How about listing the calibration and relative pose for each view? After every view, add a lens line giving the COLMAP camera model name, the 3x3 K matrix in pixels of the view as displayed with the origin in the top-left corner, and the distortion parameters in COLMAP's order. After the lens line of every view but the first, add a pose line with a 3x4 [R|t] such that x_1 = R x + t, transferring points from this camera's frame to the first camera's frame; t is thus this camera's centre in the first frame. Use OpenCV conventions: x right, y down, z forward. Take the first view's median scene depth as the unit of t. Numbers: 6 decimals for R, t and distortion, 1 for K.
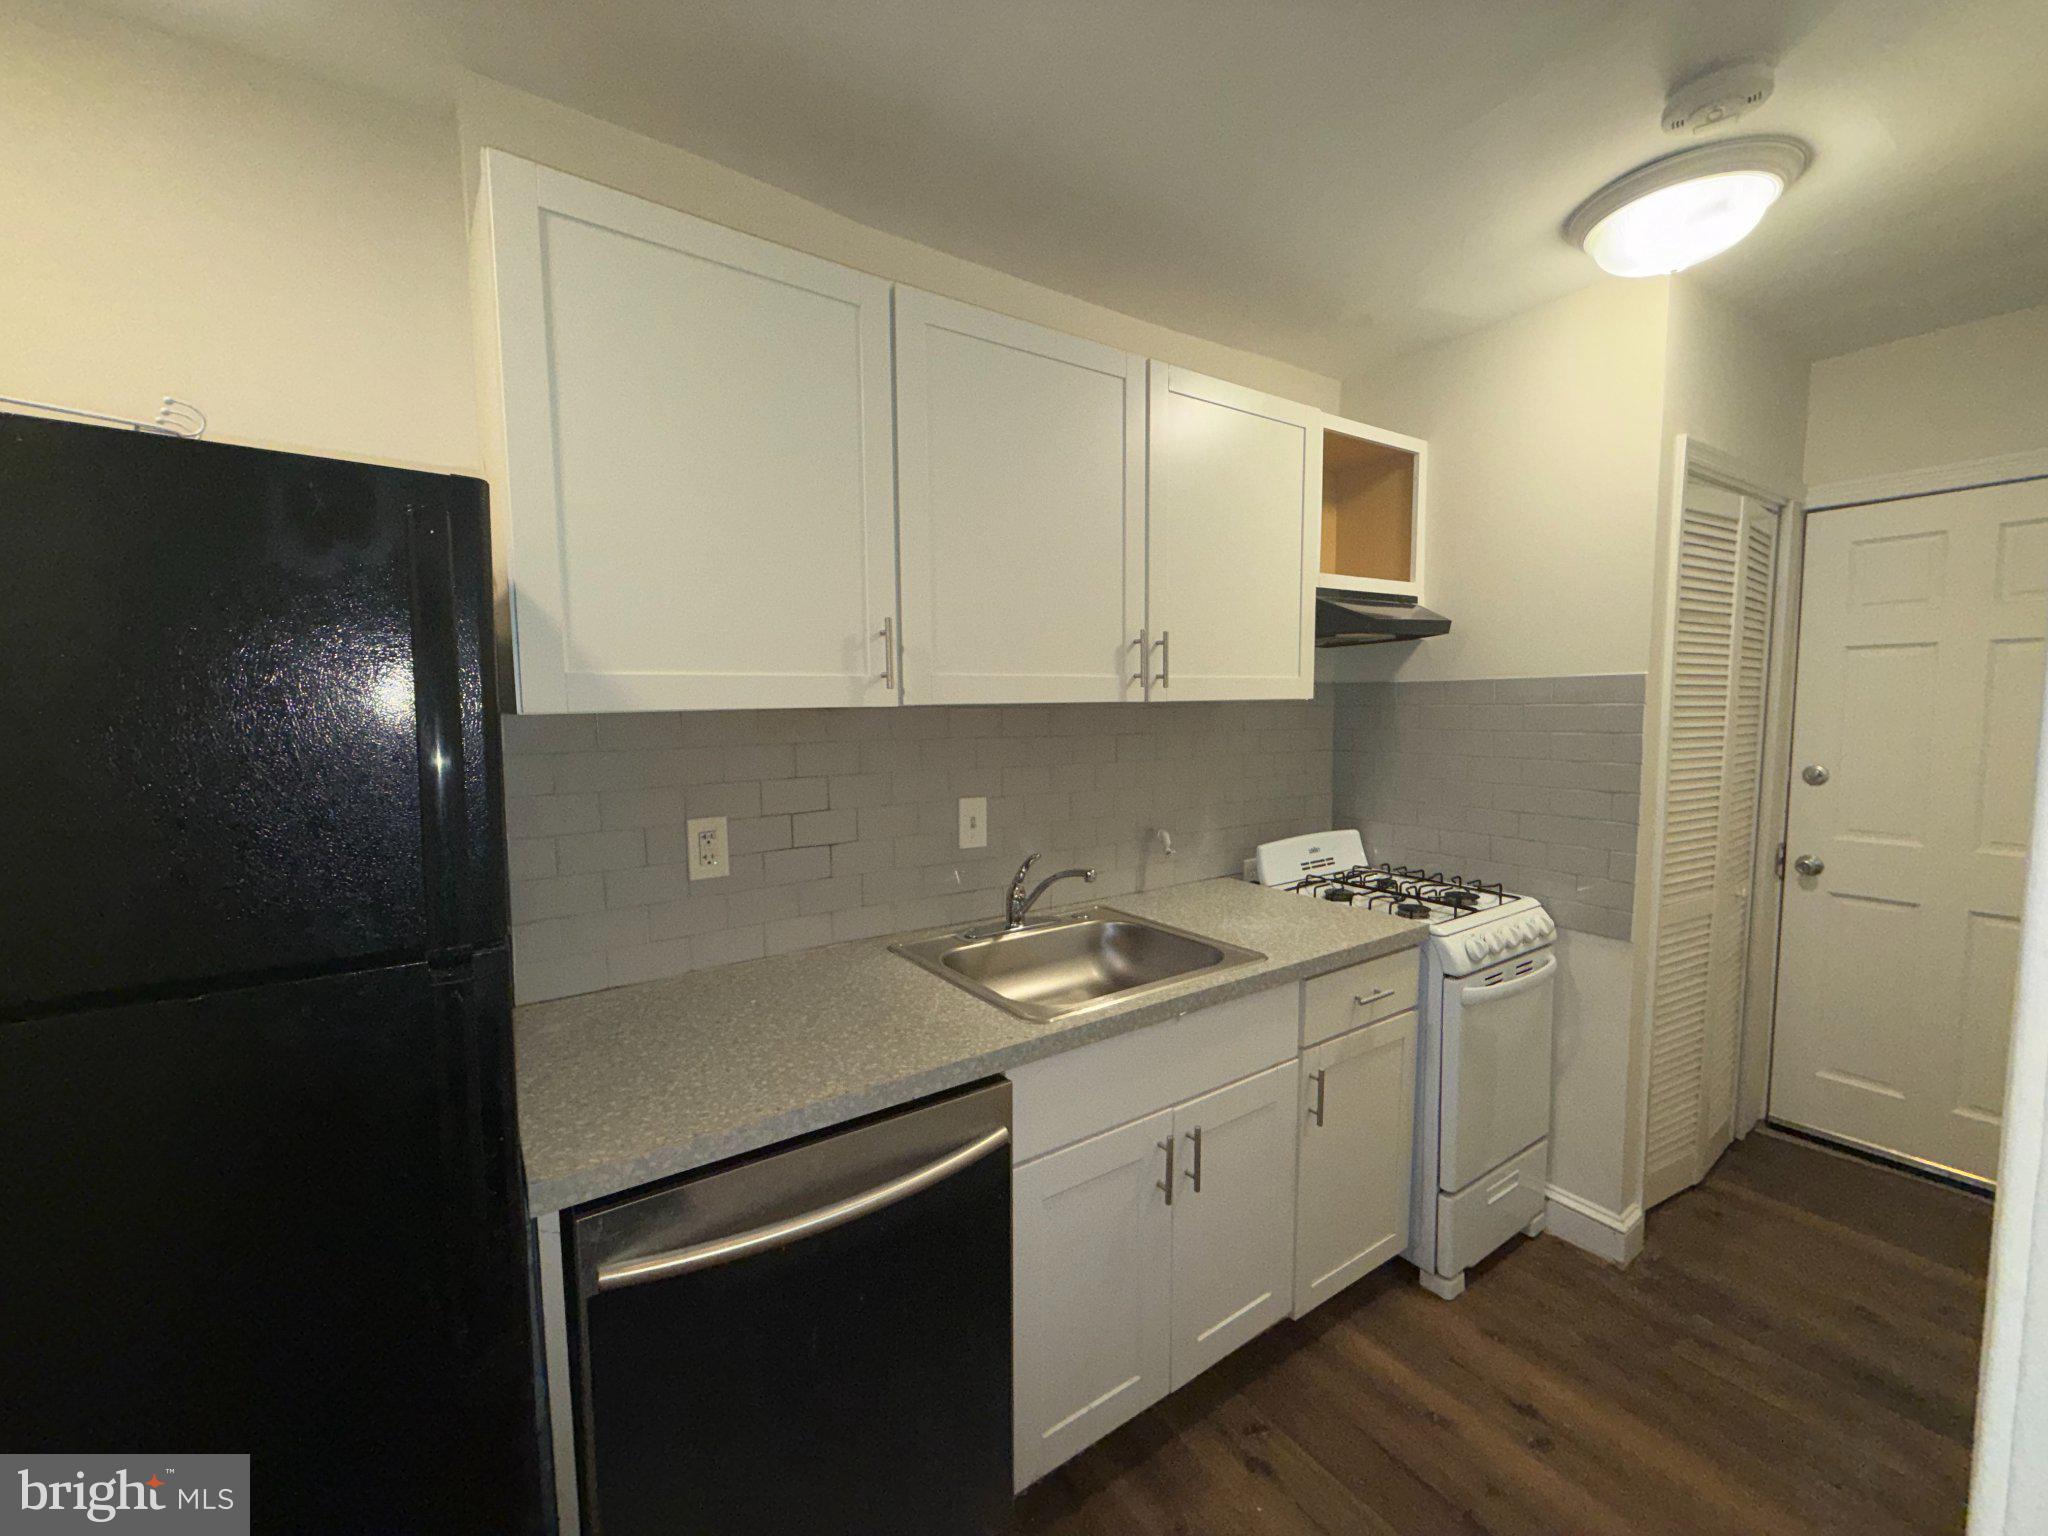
lens RADIAL K [[811.2, 0, 1026.4], [0, 811.2, 767.7], [0, 0, 1]] dist [0.002021, 0.000271]
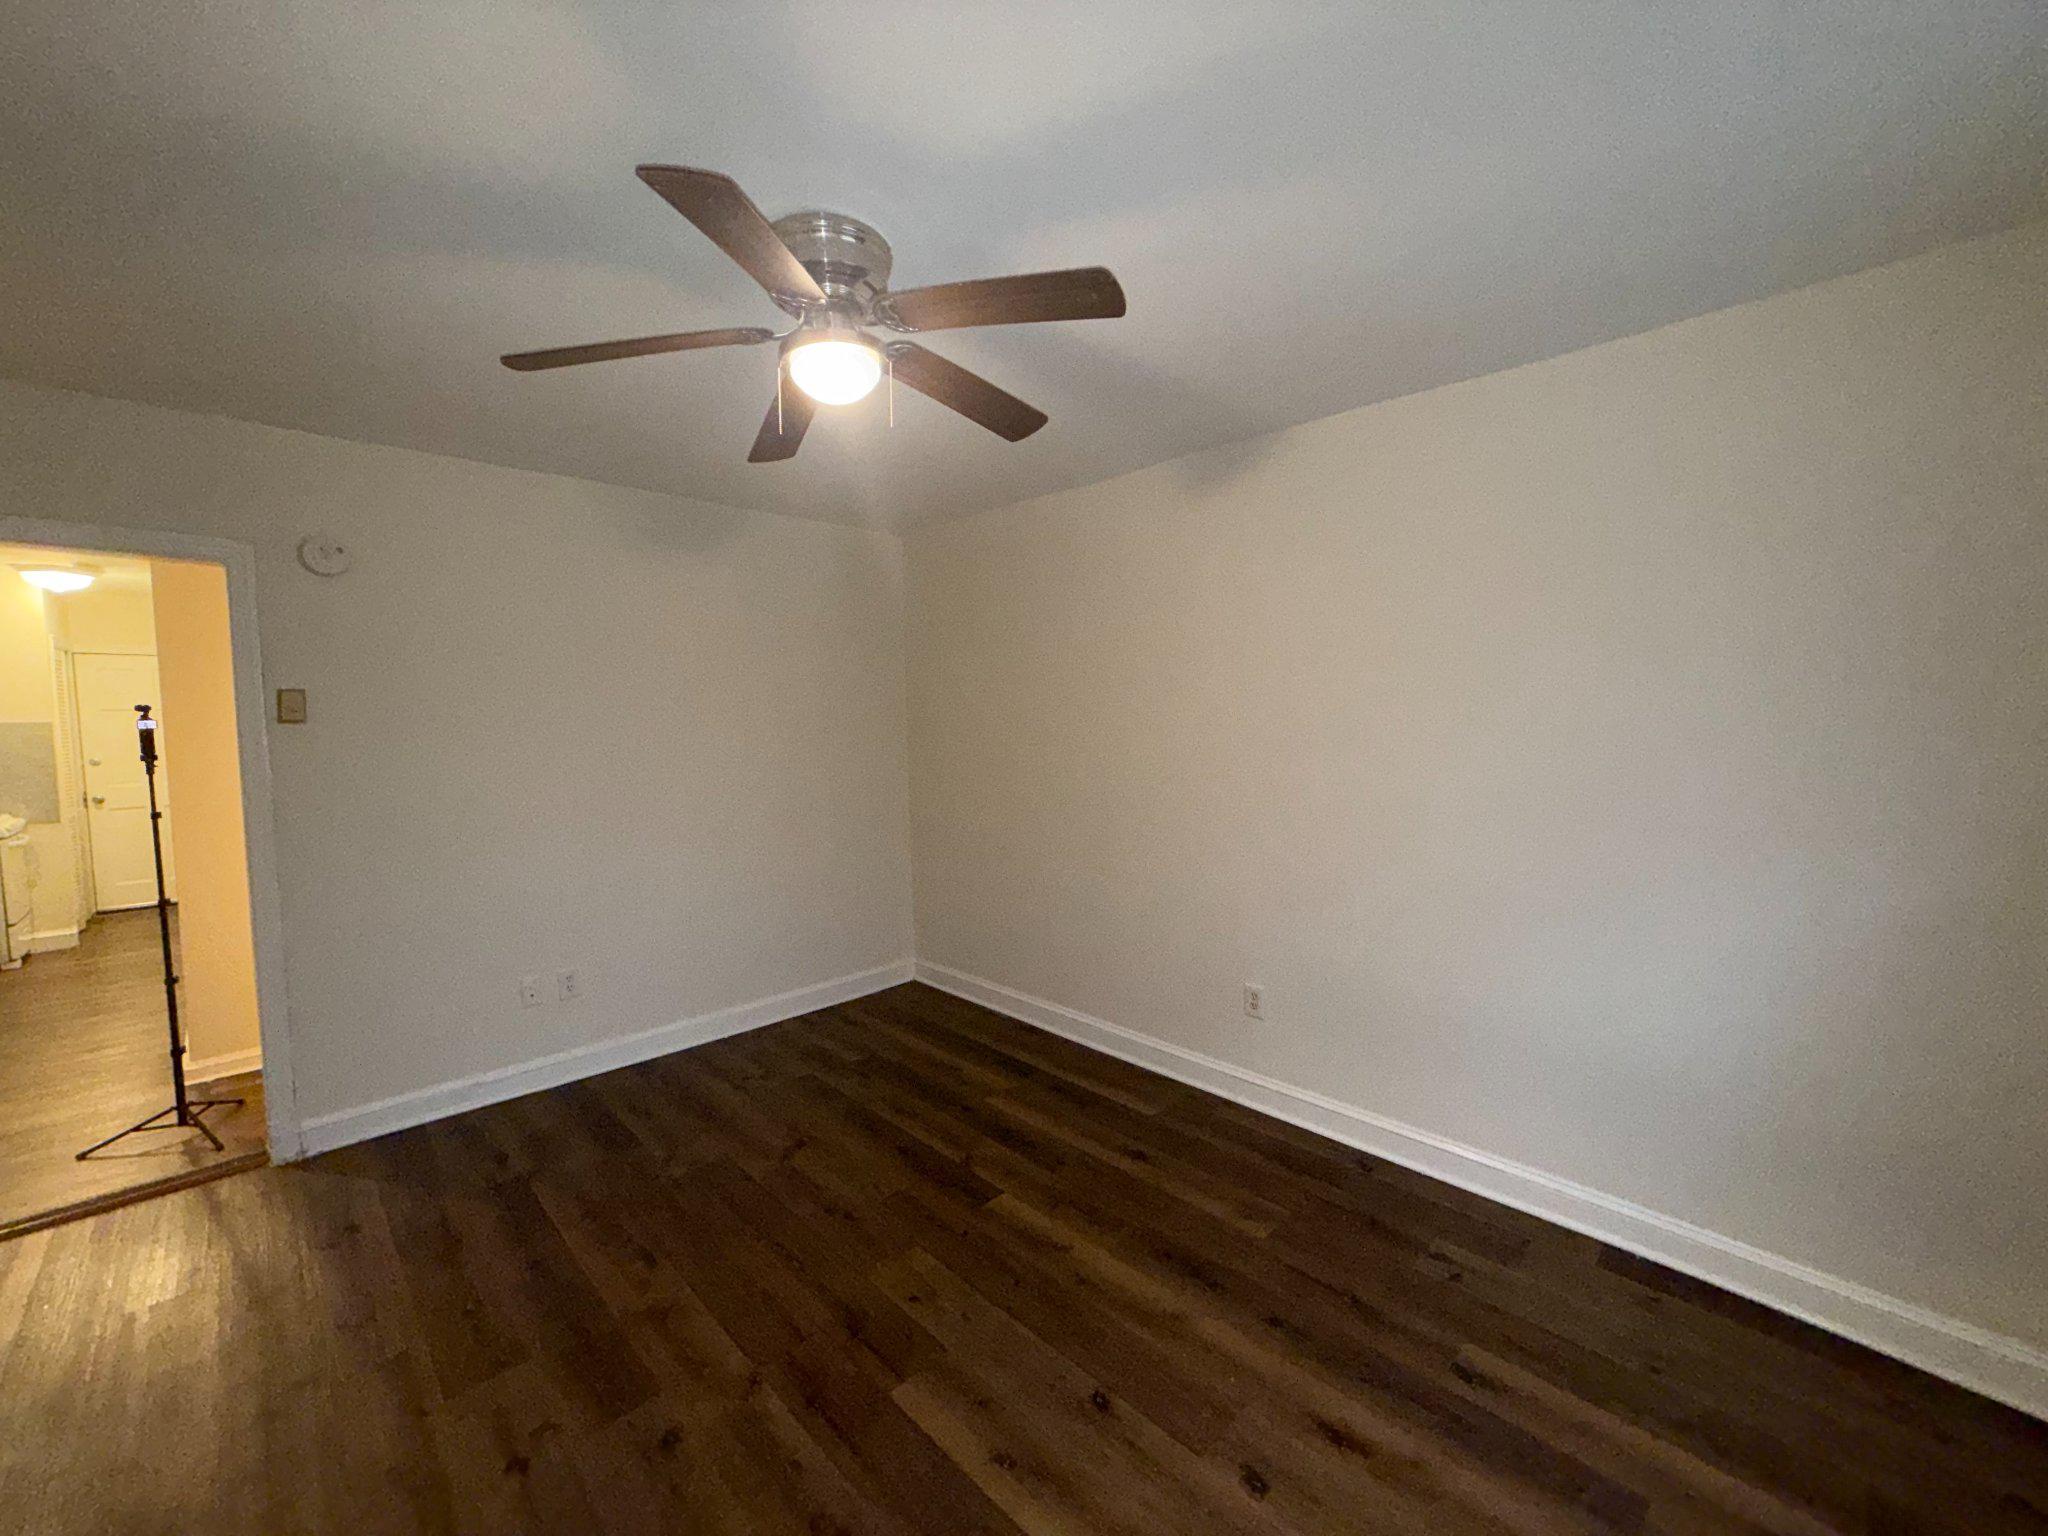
lens RADIAL K [[811.2, 0, 1024.9], [0, 811.2, 769.8], [0, 0, 1]] dist [0.002021, 0.000271]
pose [[-0.175529, -0.054801, 0.982948, -2.437679], [0.091028, 0.993269, 0.071631, 0.143186], [-0.980257, 0.102049, -0.169359, -1.668609]]
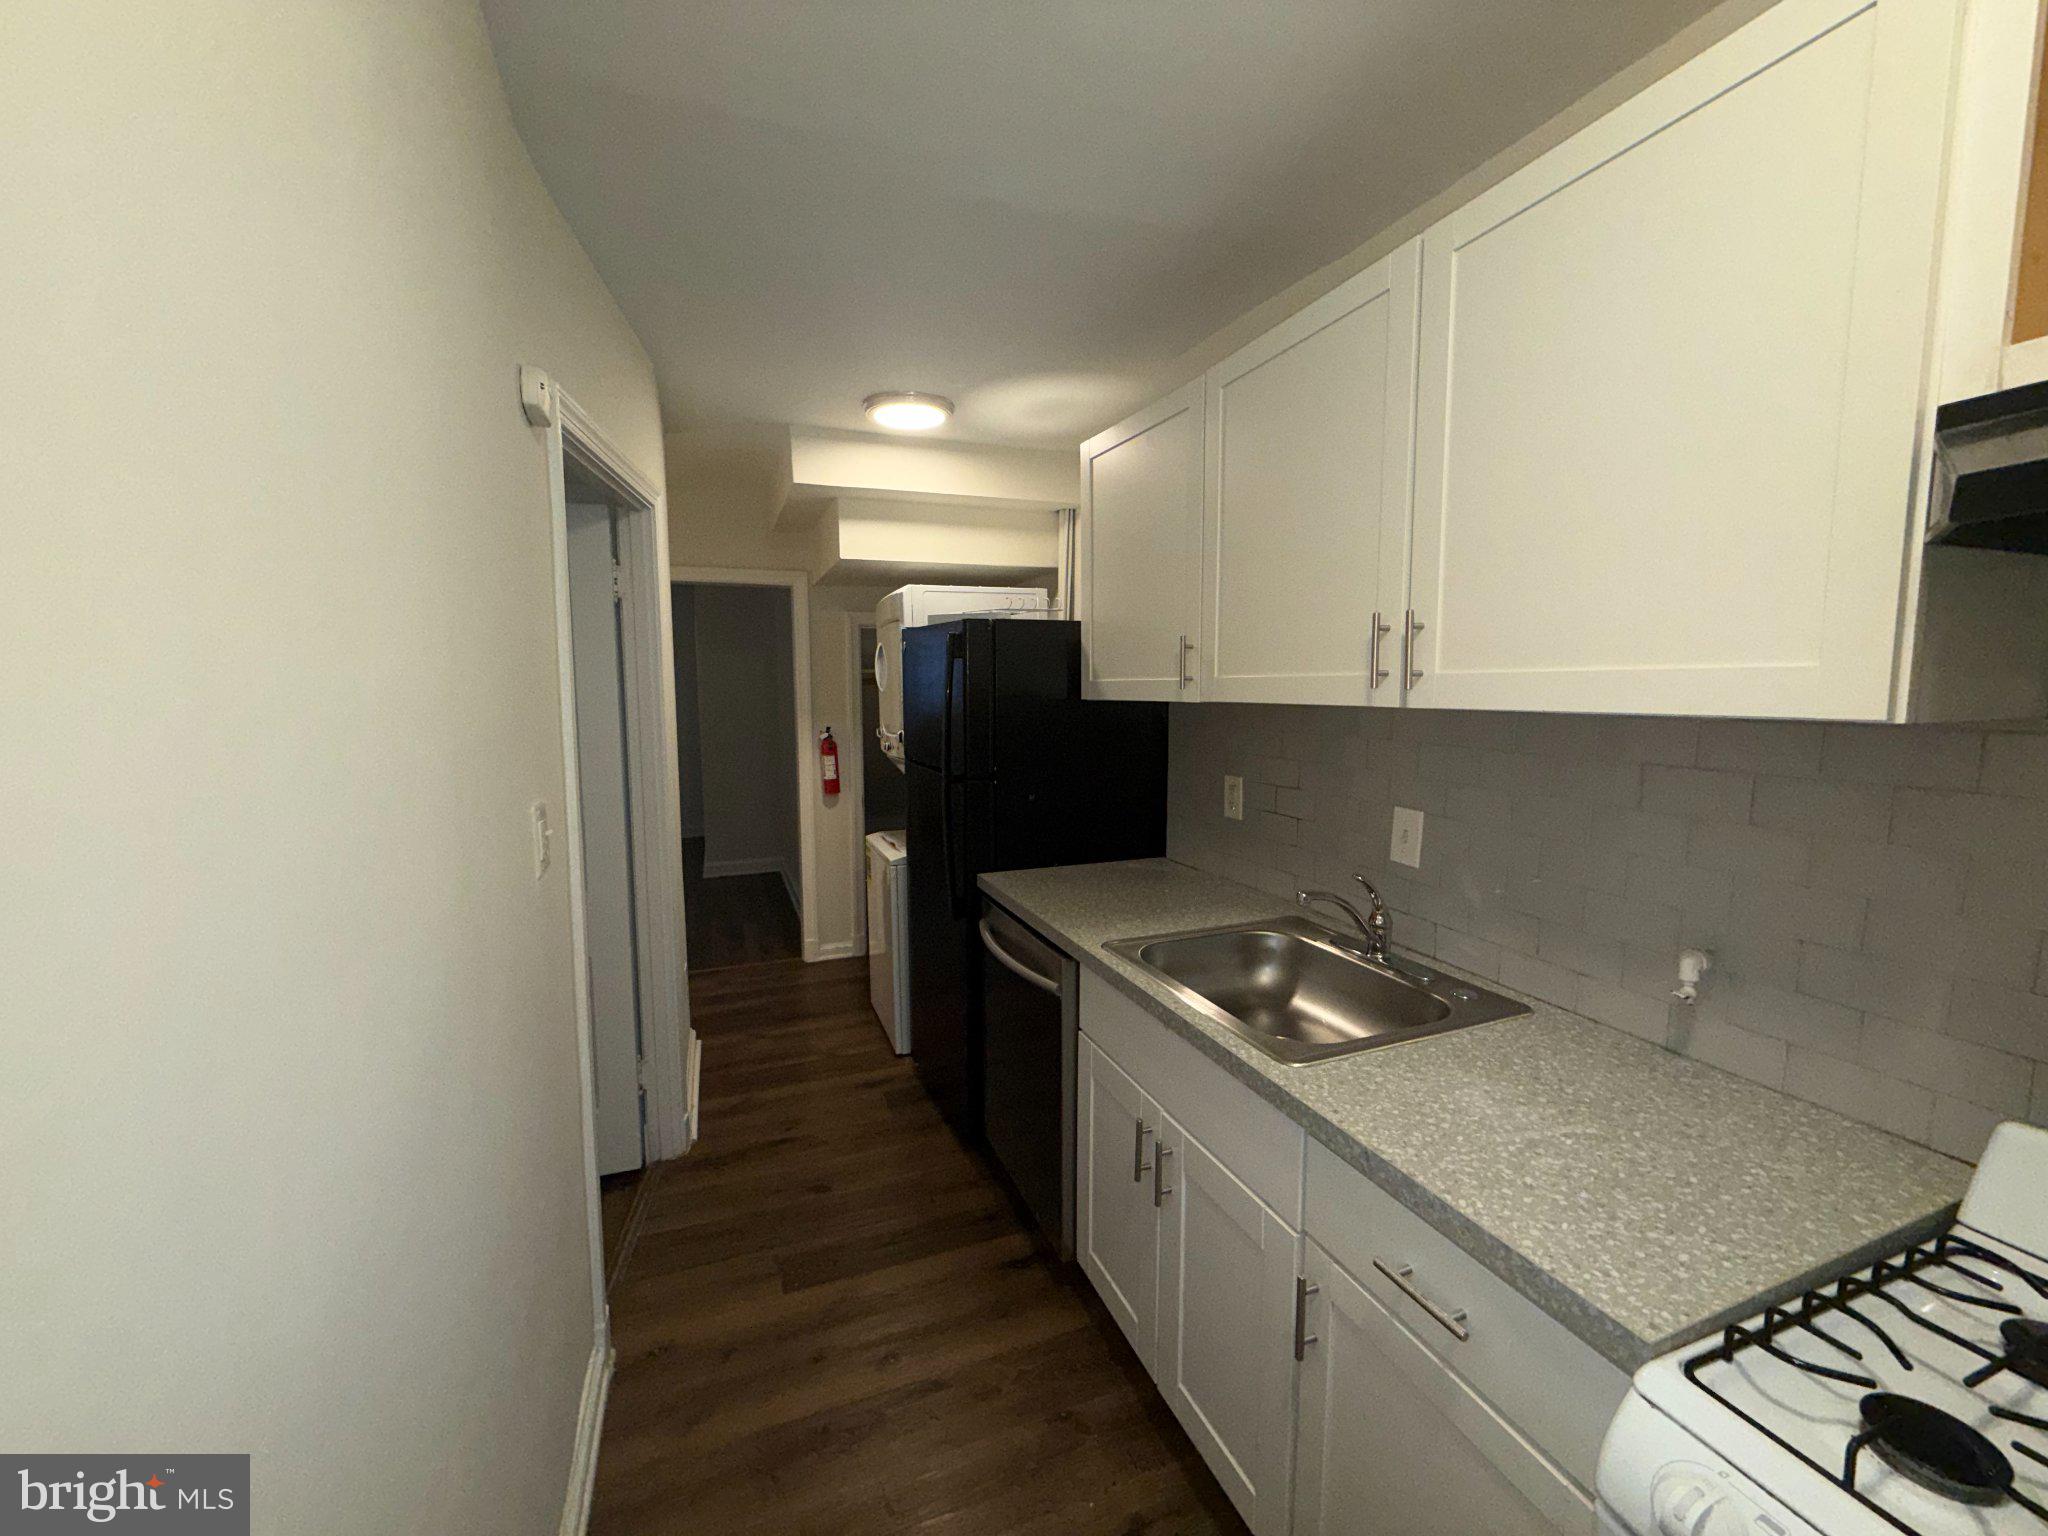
lens RADIAL K [[811.2, 0, 1026.9], [0, 811.2, 778.9], [0, 0, 1]] dist [0.002021, 0.000271]
pose [[-0.225310, 0.120945, -0.966751, 0.859586], [-0.081588, 0.986438, 0.142423, -0.085955], [0.970865, 0.110964, -0.212386, 0.759117]]
